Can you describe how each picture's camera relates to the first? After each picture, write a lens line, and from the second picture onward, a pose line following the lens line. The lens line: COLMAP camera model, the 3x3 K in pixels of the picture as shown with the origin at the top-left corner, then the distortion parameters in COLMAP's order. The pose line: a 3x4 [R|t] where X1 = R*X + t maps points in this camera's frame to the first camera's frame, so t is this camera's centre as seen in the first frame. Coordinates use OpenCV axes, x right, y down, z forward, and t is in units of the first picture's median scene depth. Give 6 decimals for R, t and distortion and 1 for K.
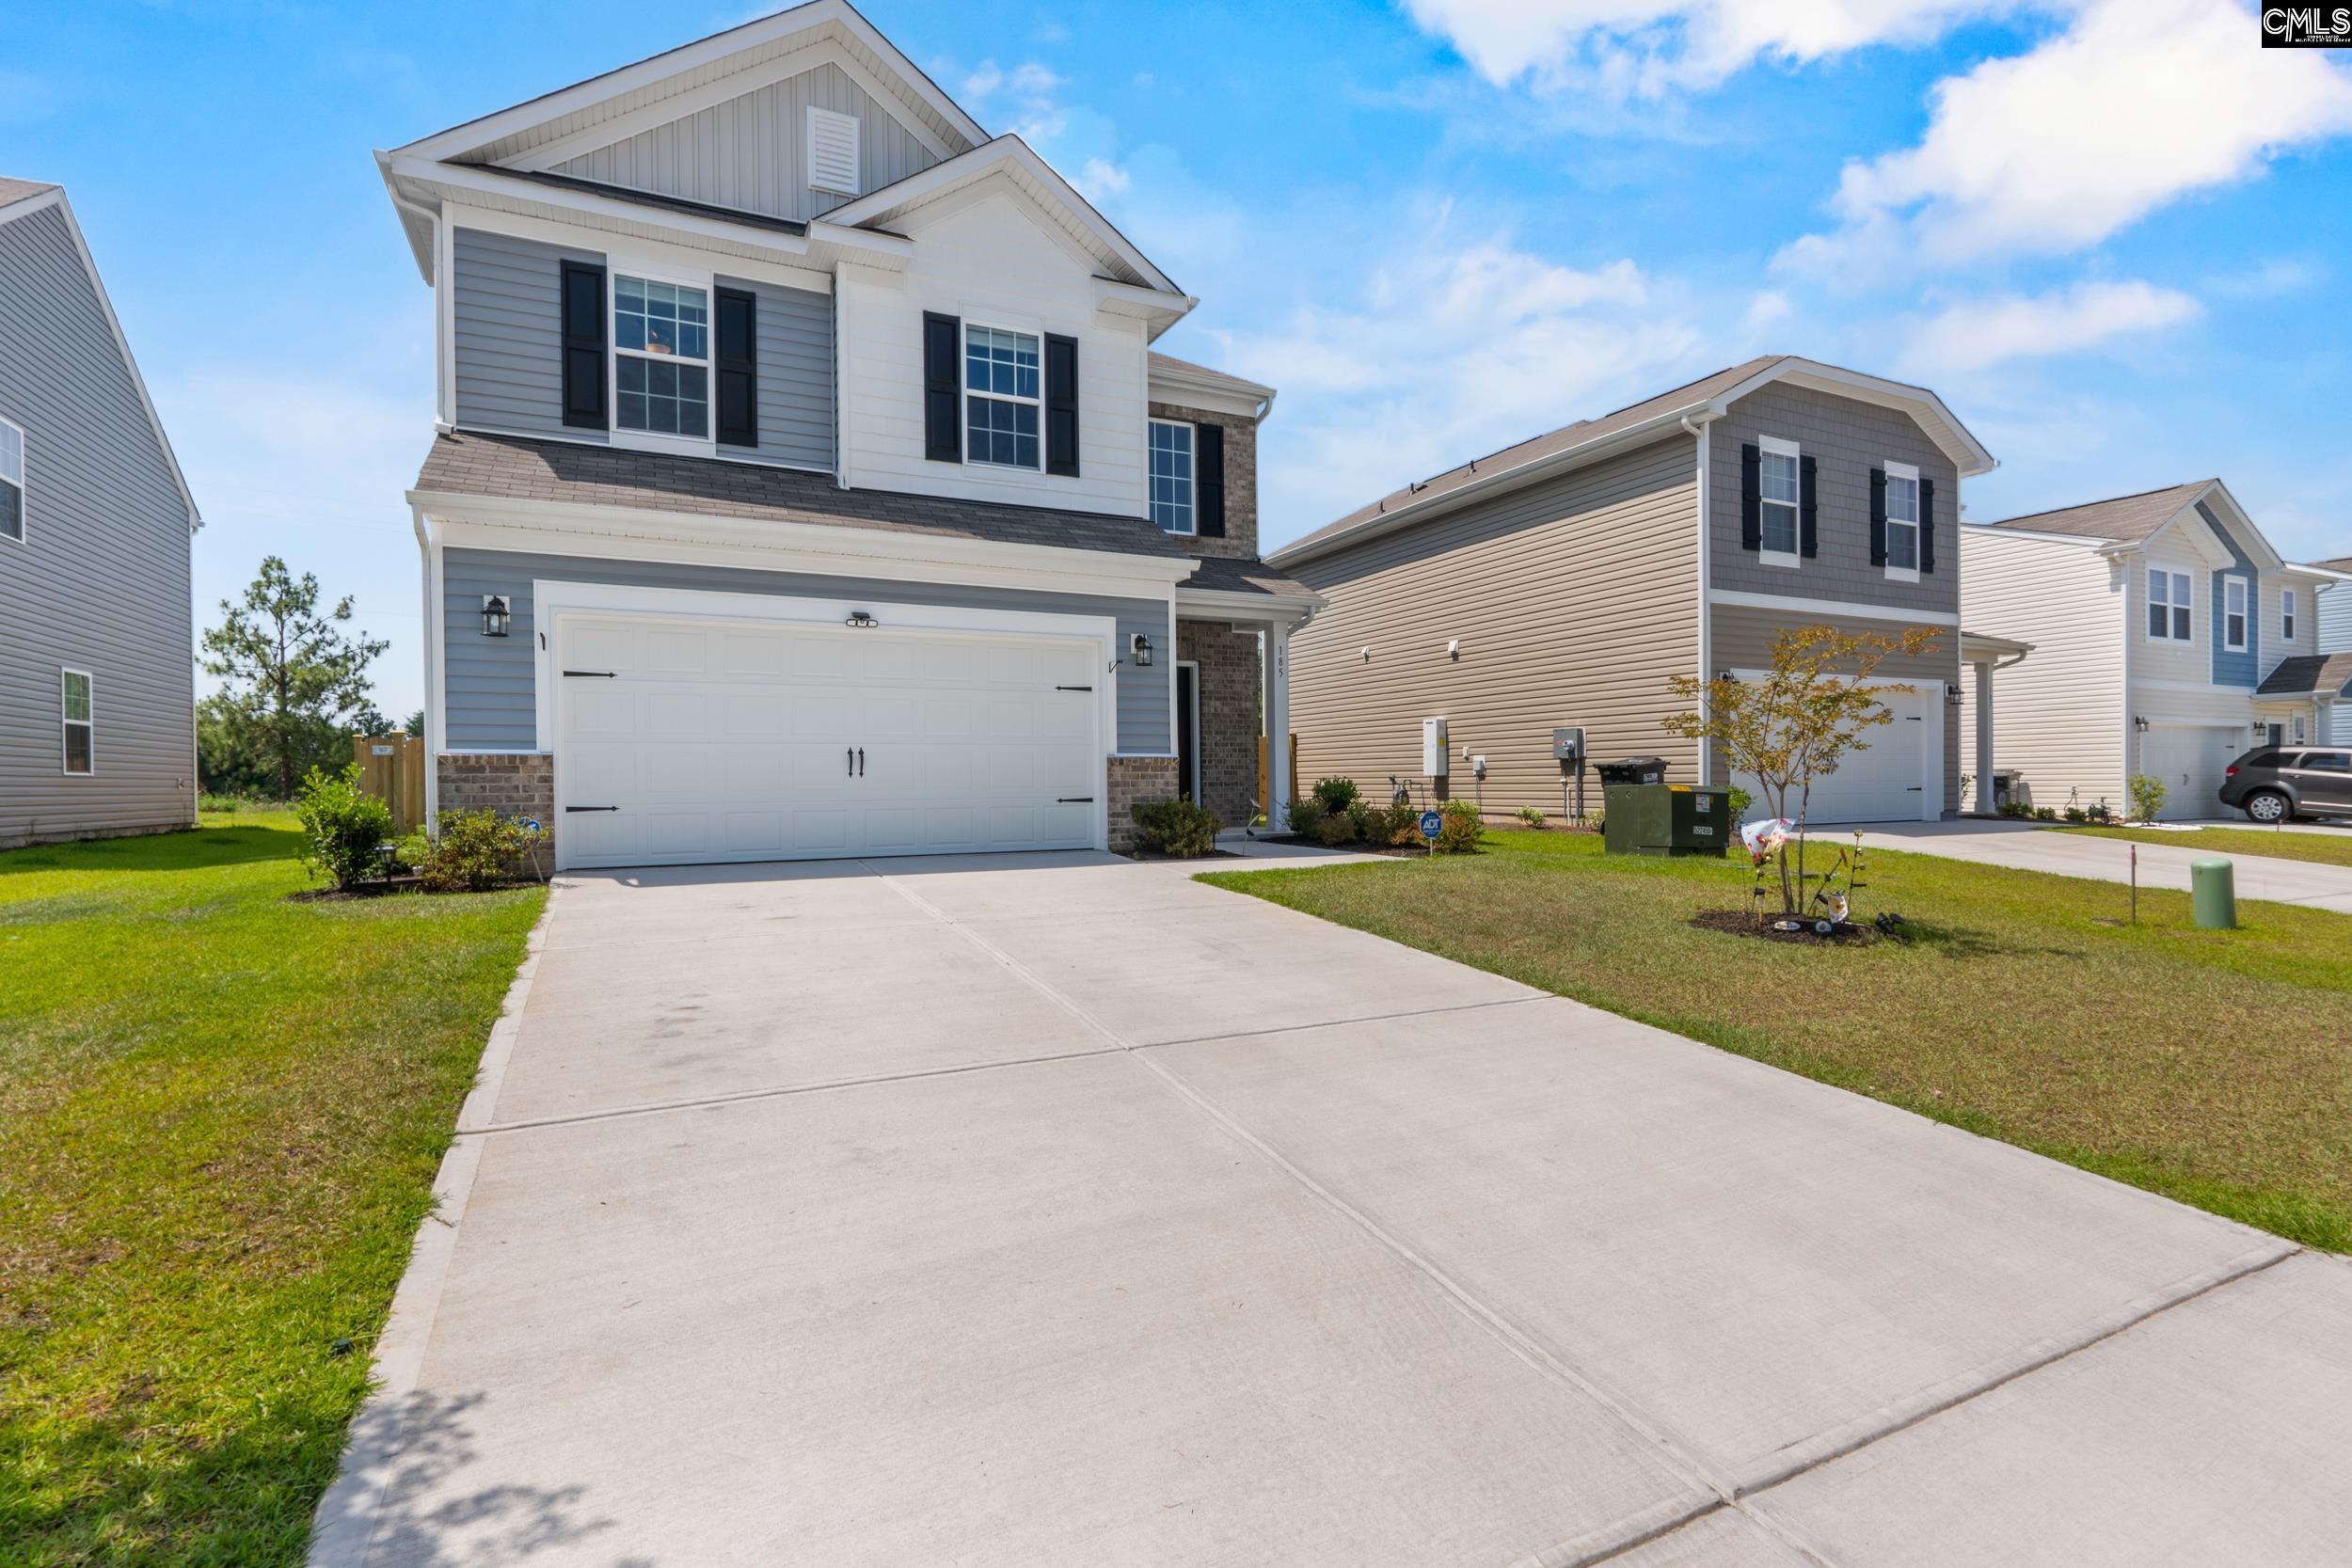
lens RADIAL K [[1092.7, 0, 1173.7], [0, 1092.7, 786.6], [0, 0, 1]] dist [0.002002, -0.000509]
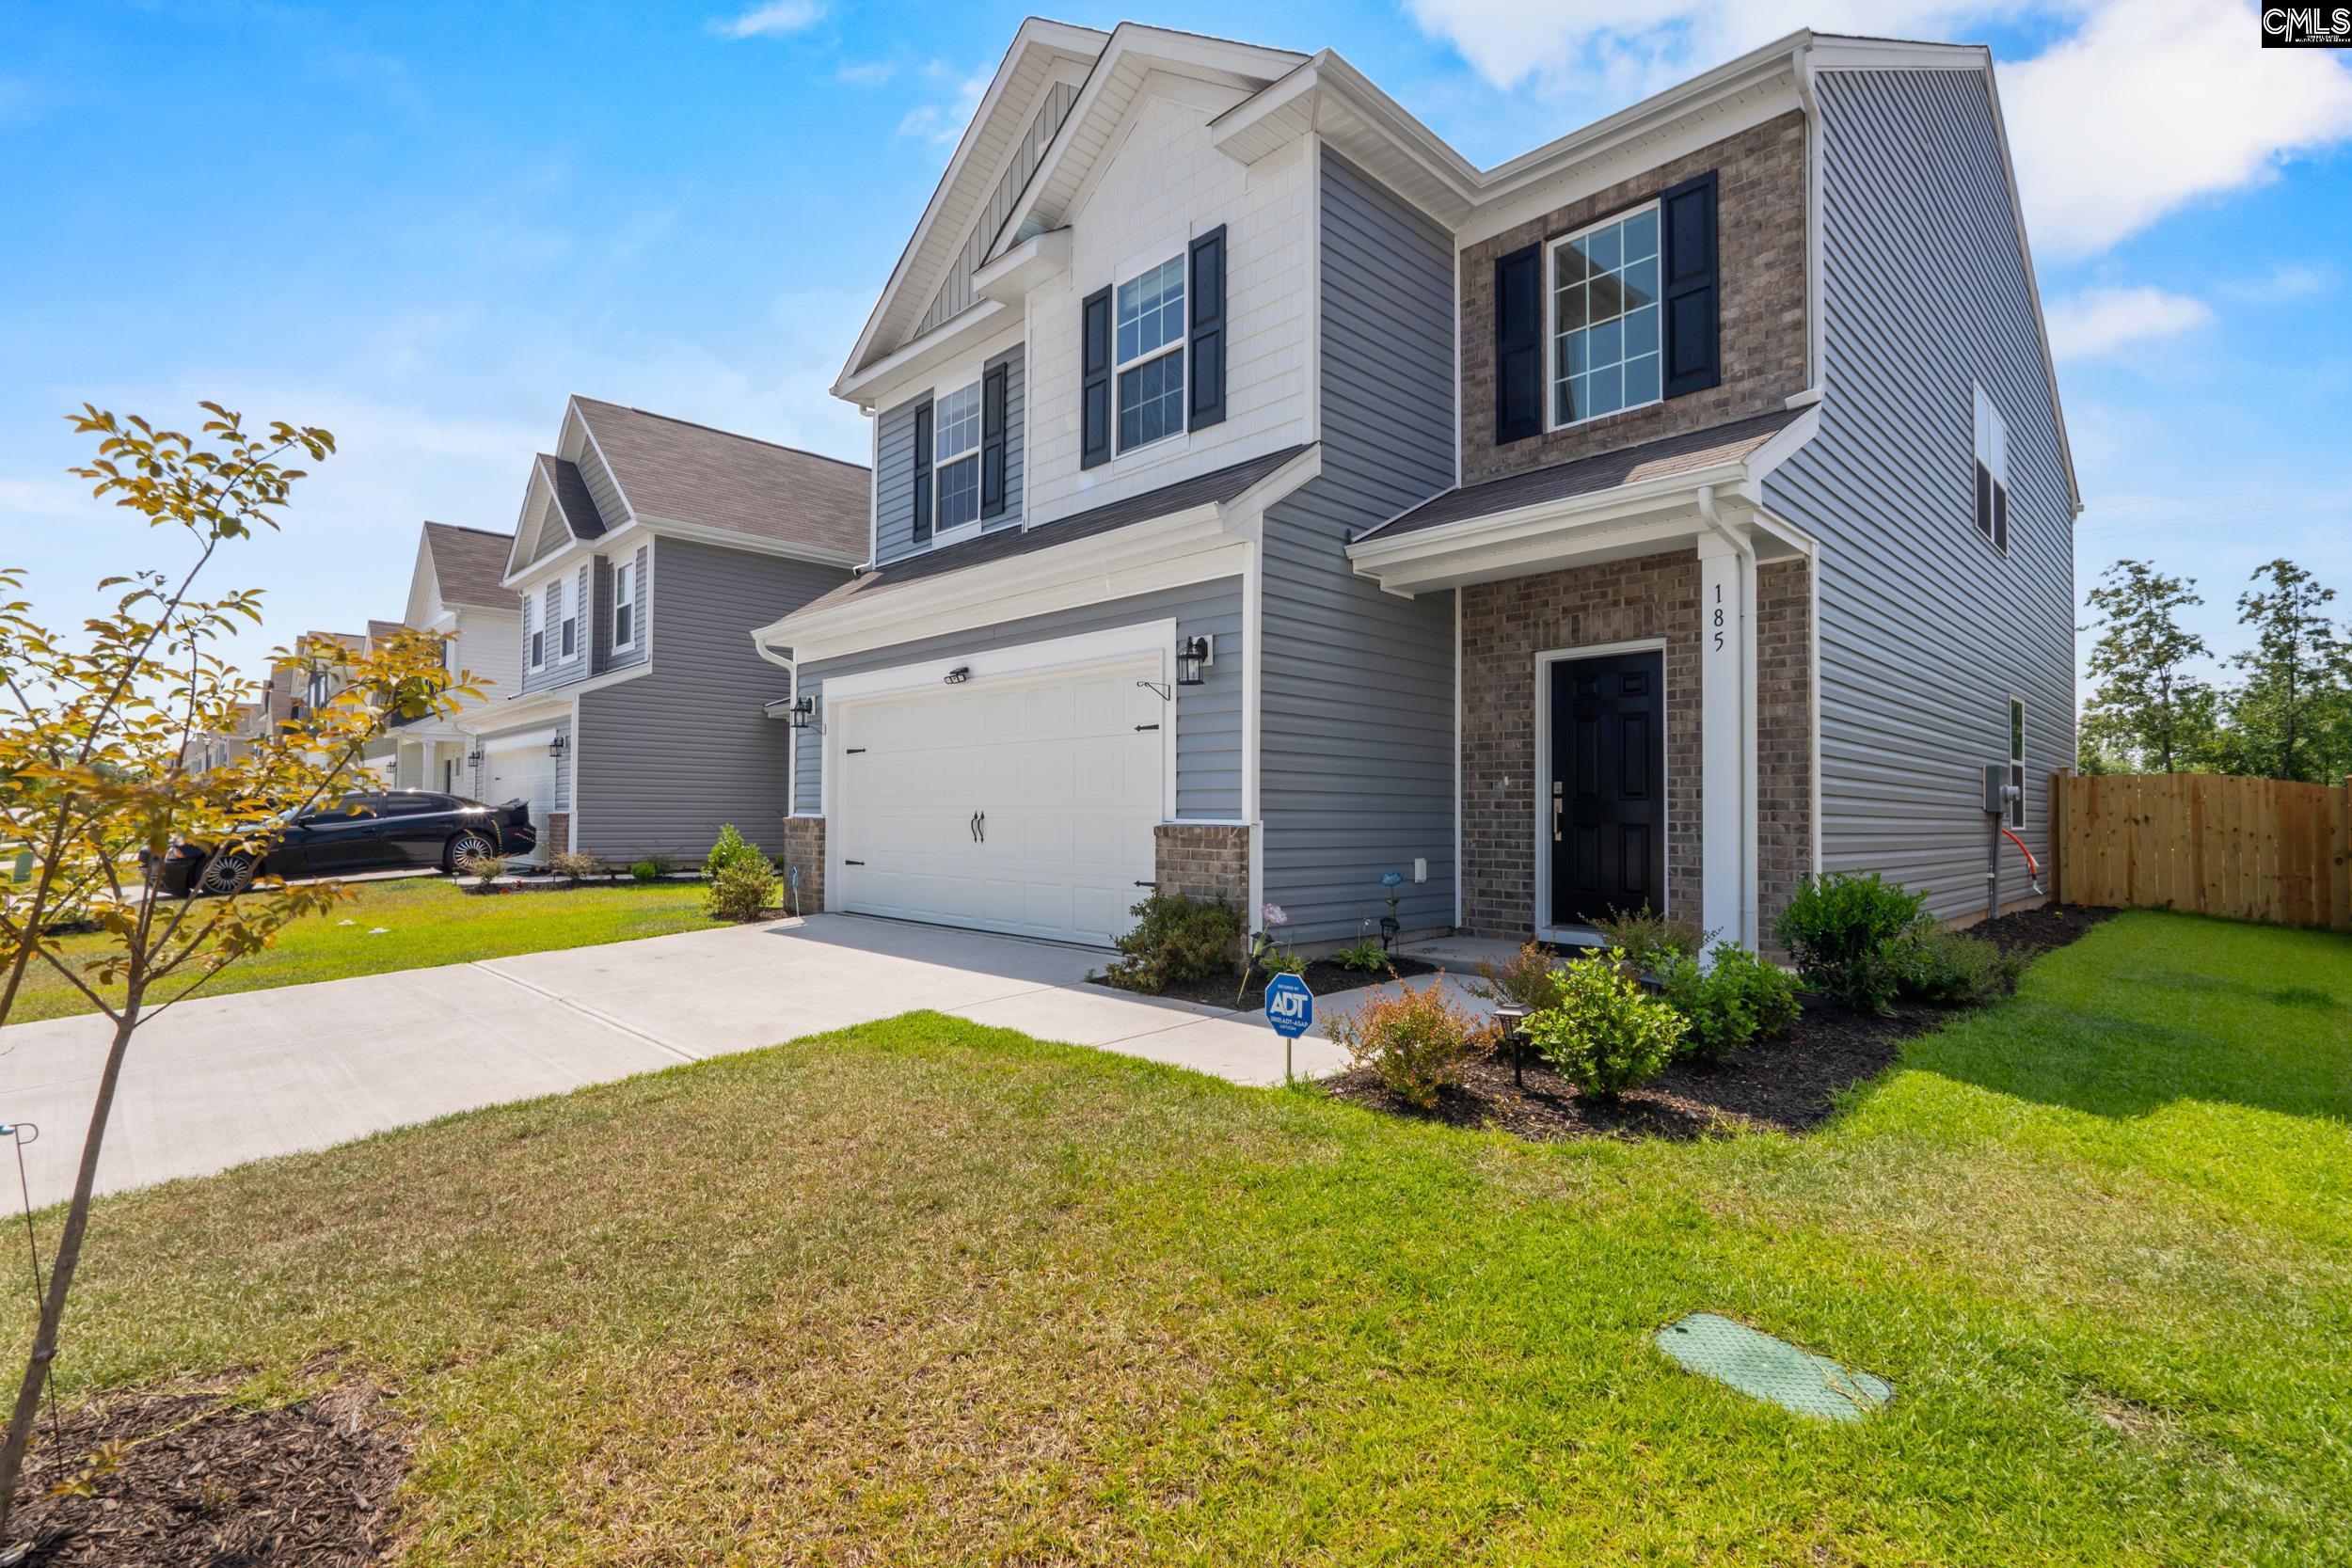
lens RADIAL K [[1092.7, 0, 1174.3], [0, 1092.7, 784.8], [0, 0, 1]] dist [0.002002, -0.000509]
pose [[0.302844, -0.015632, -0.952912, 0.590857], [-0.012868, 0.999707, -0.020489, -0.037722], [0.952953, 0.018467, 0.302554, 0.800105]]
